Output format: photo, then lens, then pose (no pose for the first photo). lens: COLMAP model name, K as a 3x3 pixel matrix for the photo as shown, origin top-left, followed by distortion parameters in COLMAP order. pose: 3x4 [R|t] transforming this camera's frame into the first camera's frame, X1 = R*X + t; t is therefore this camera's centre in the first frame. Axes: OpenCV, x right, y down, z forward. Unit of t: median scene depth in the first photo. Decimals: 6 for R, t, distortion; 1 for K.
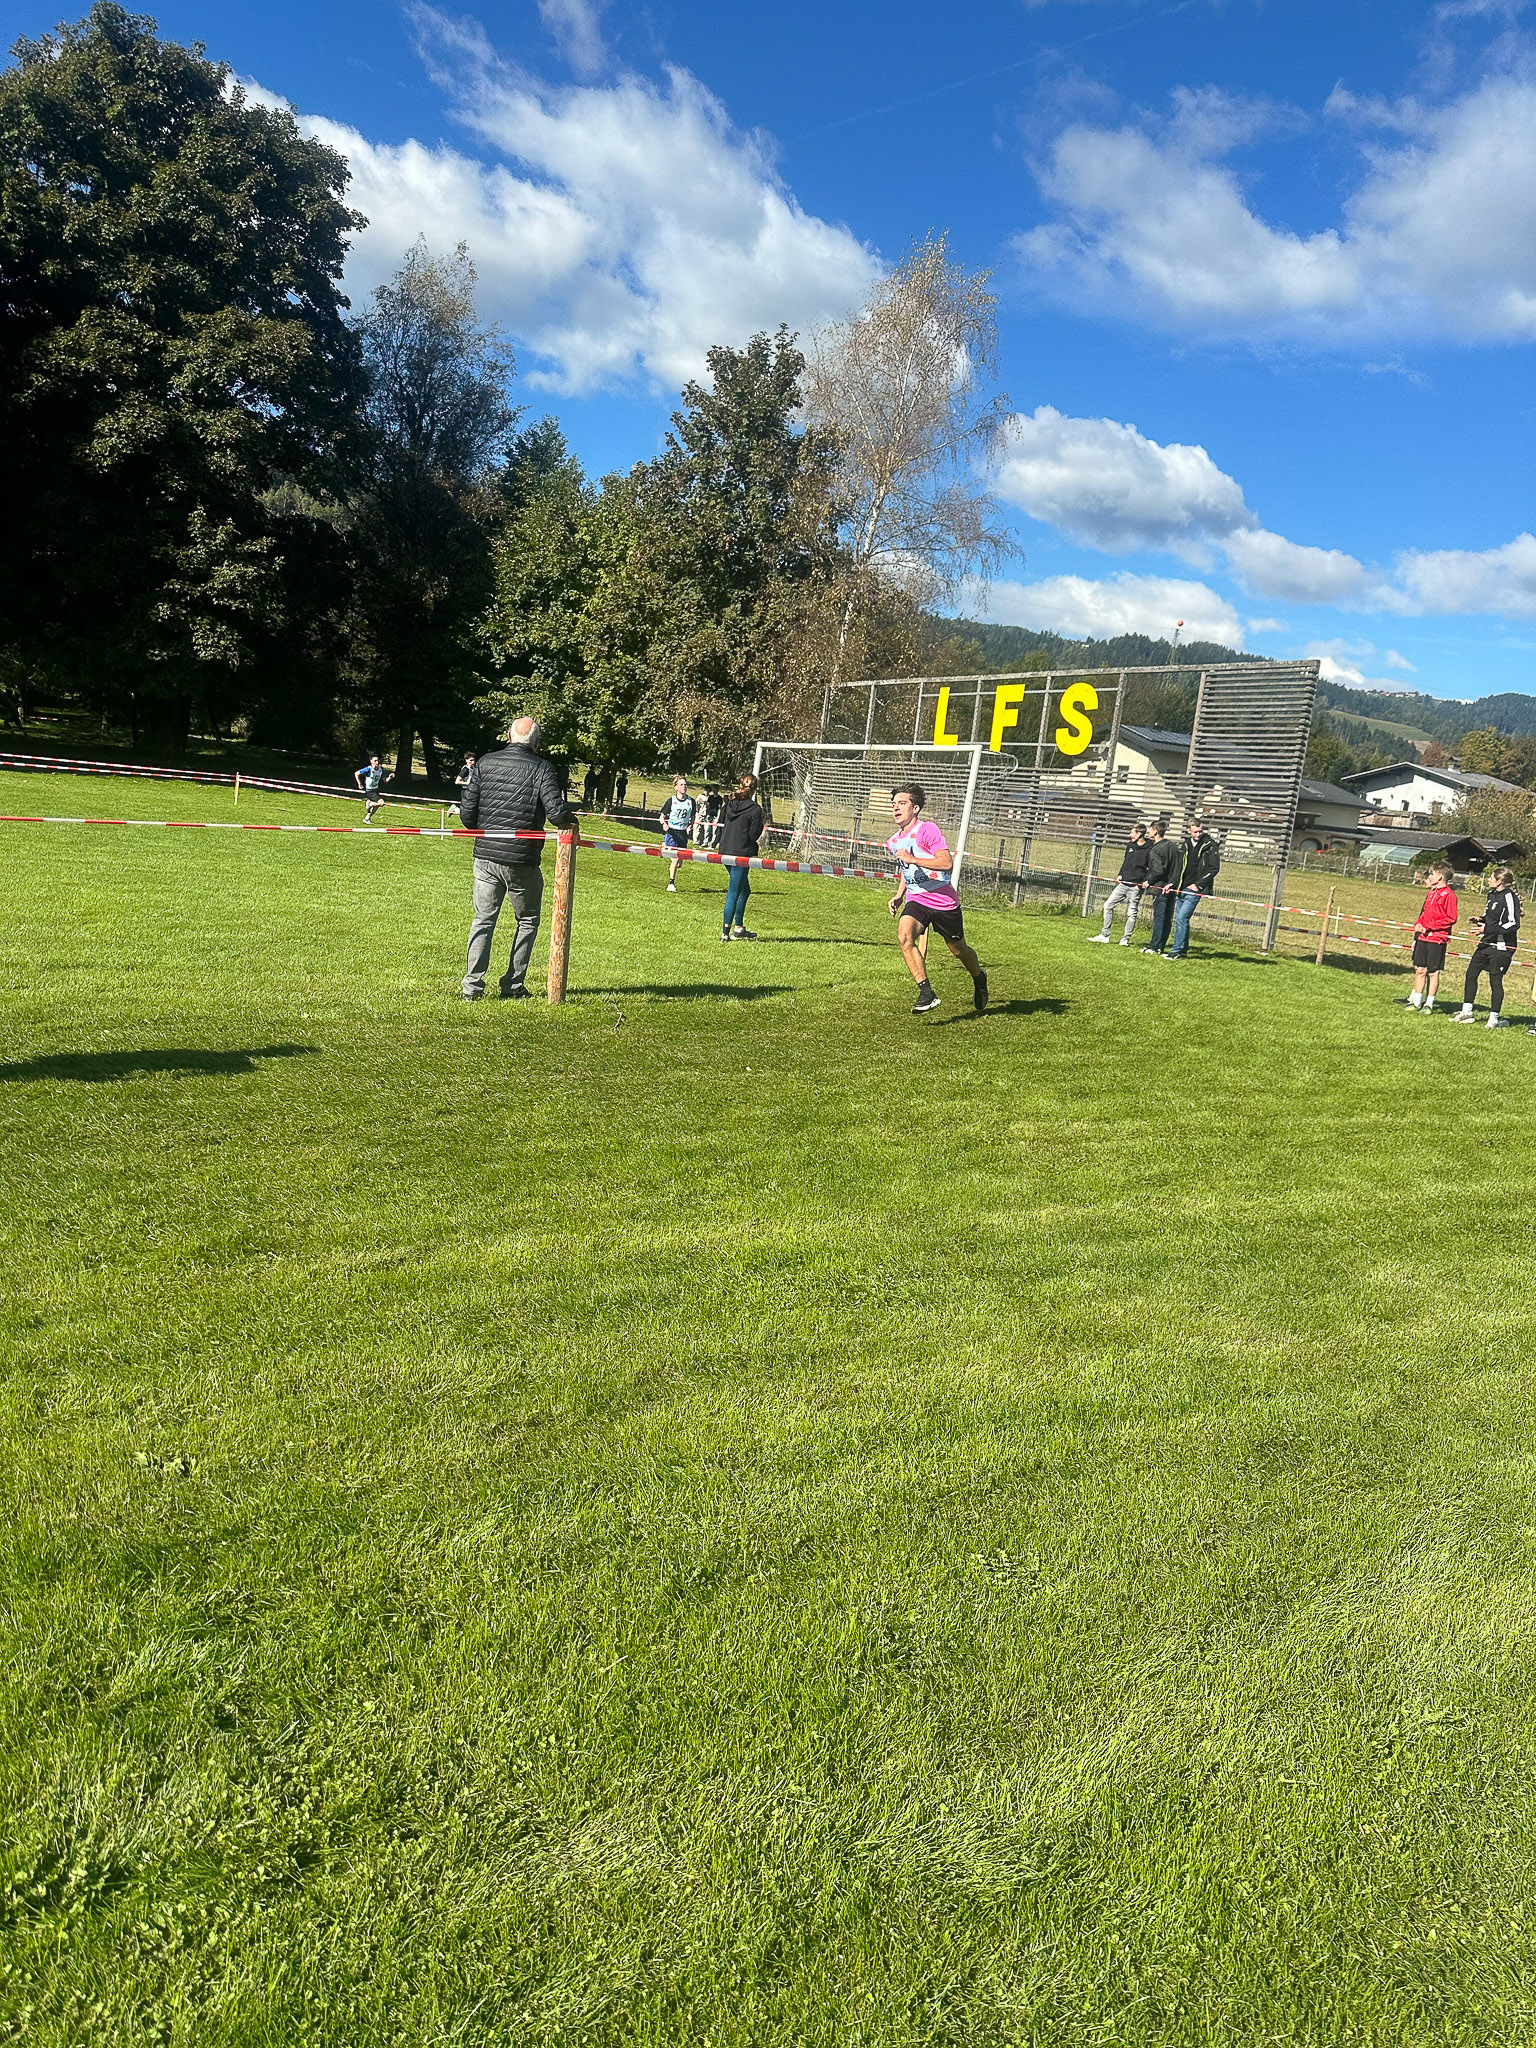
lens RADIAL K [[1460.8, 0, 758.2], [0, 1460.8, 1024.8], [0, 0, 1]] dist [0.036382, -0.041750]
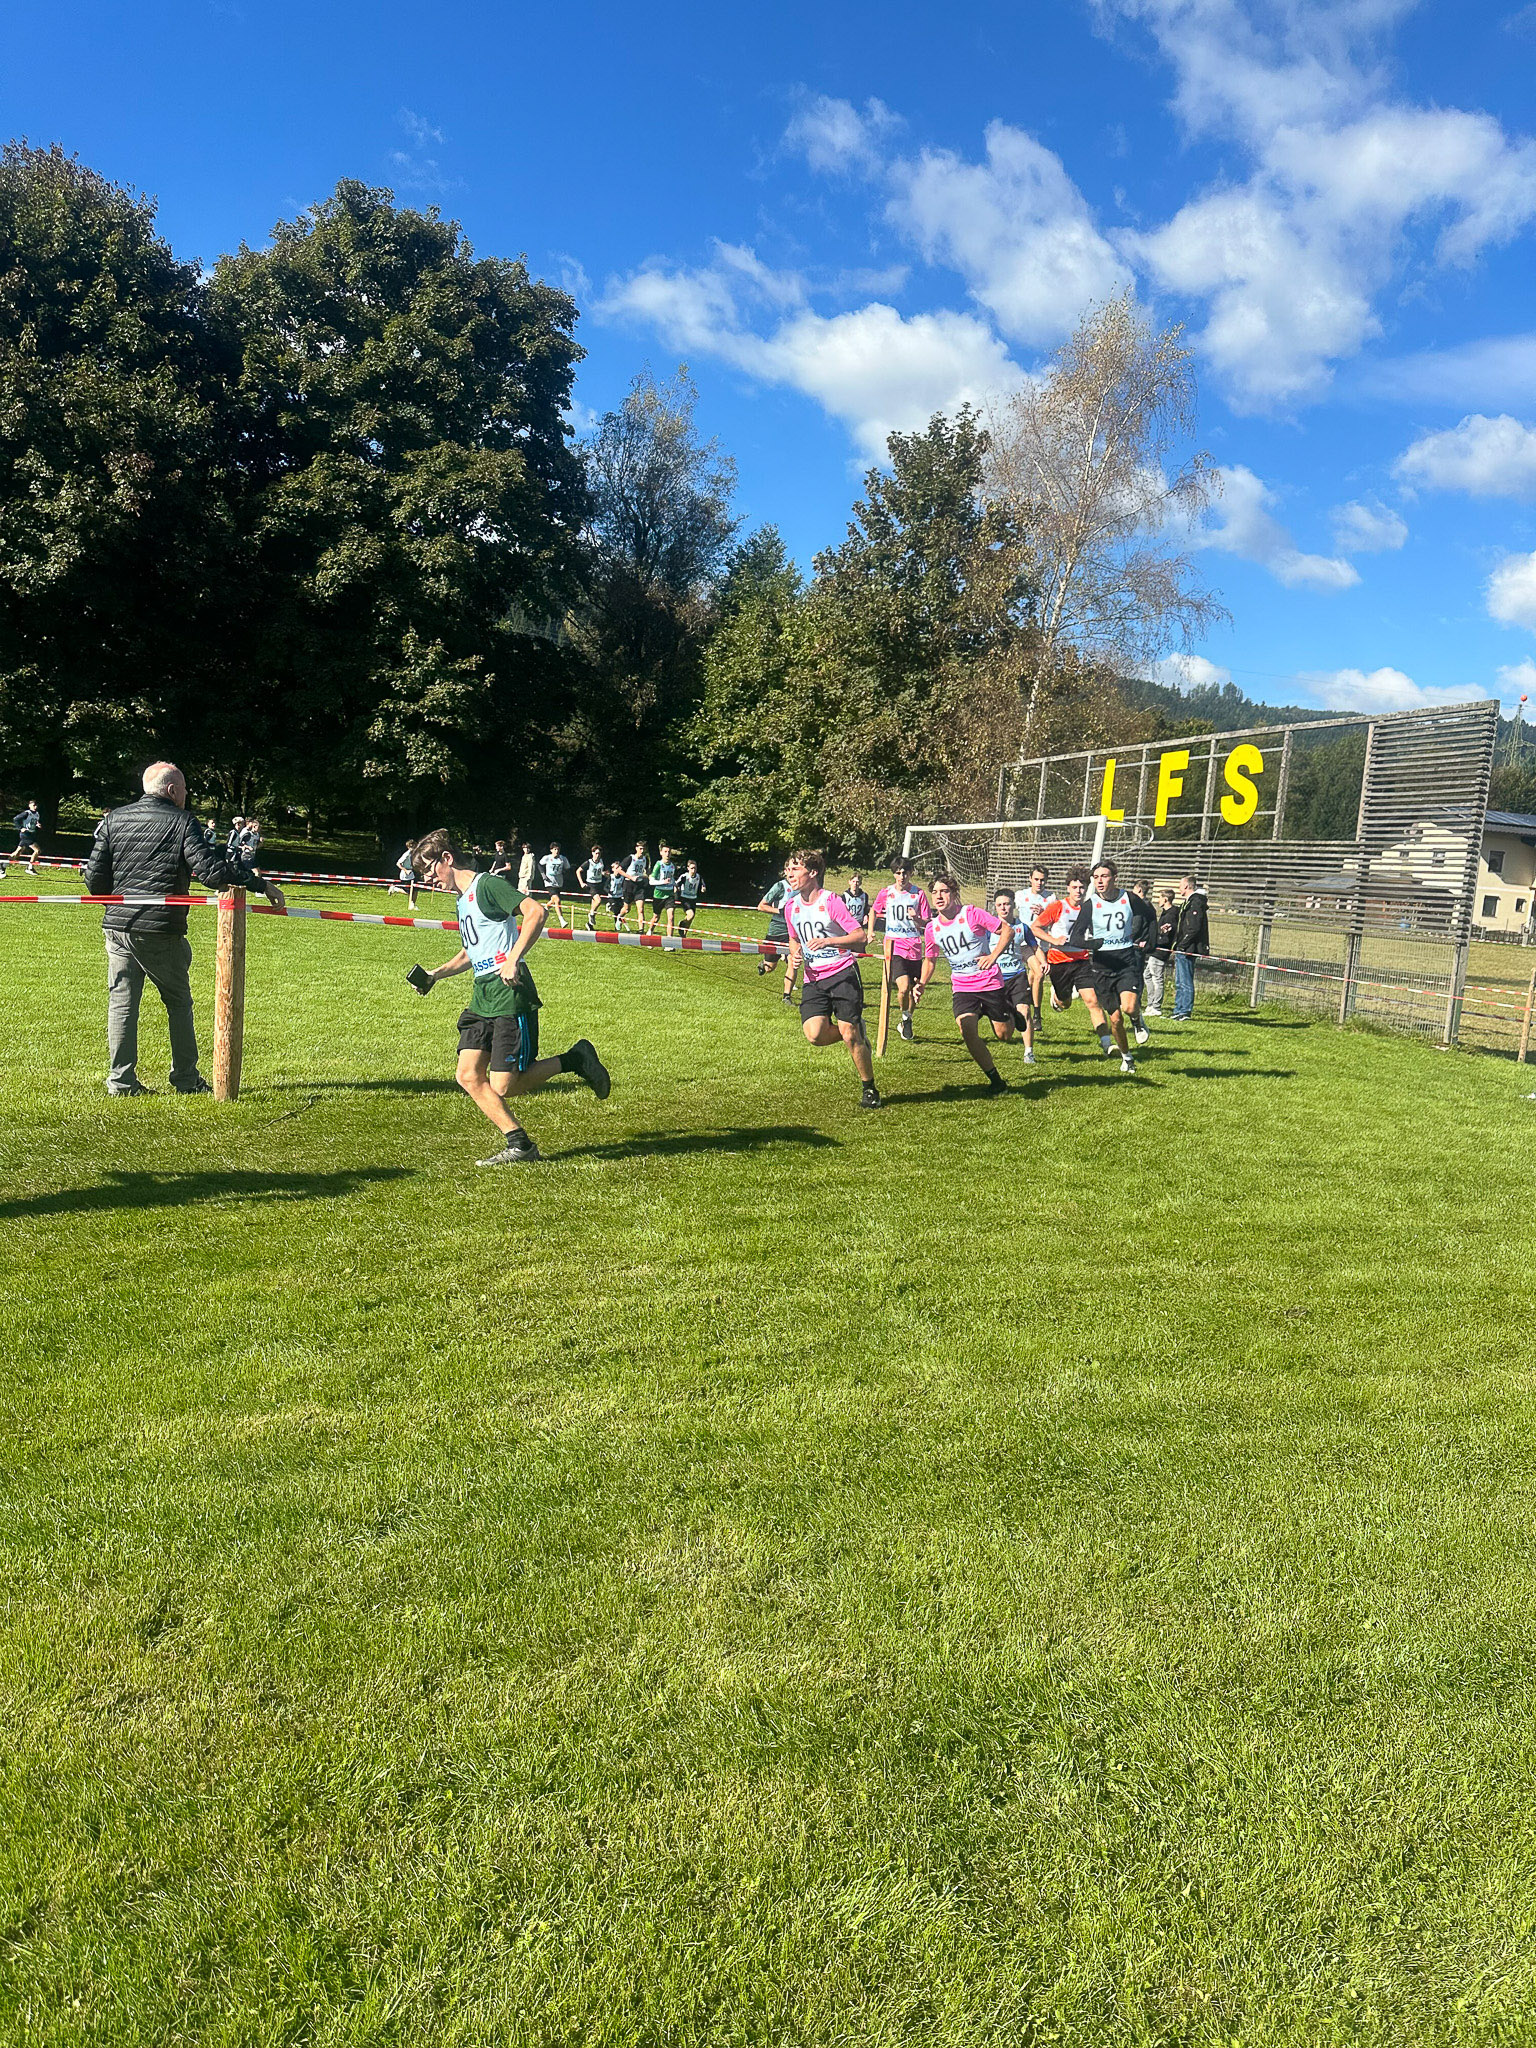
lens RADIAL K [[1460.8, 0, 758.2], [0, 1460.8, 1024.8], [0, 0, 1]] dist [0.036382, -0.041750]
pose [[0.978198, -0.010305, -0.207421, 0.100360], [-0.004364, 0.997528, -0.070137, -0.000115], [0.207631, 0.069513, 0.975734, 0.073400]]
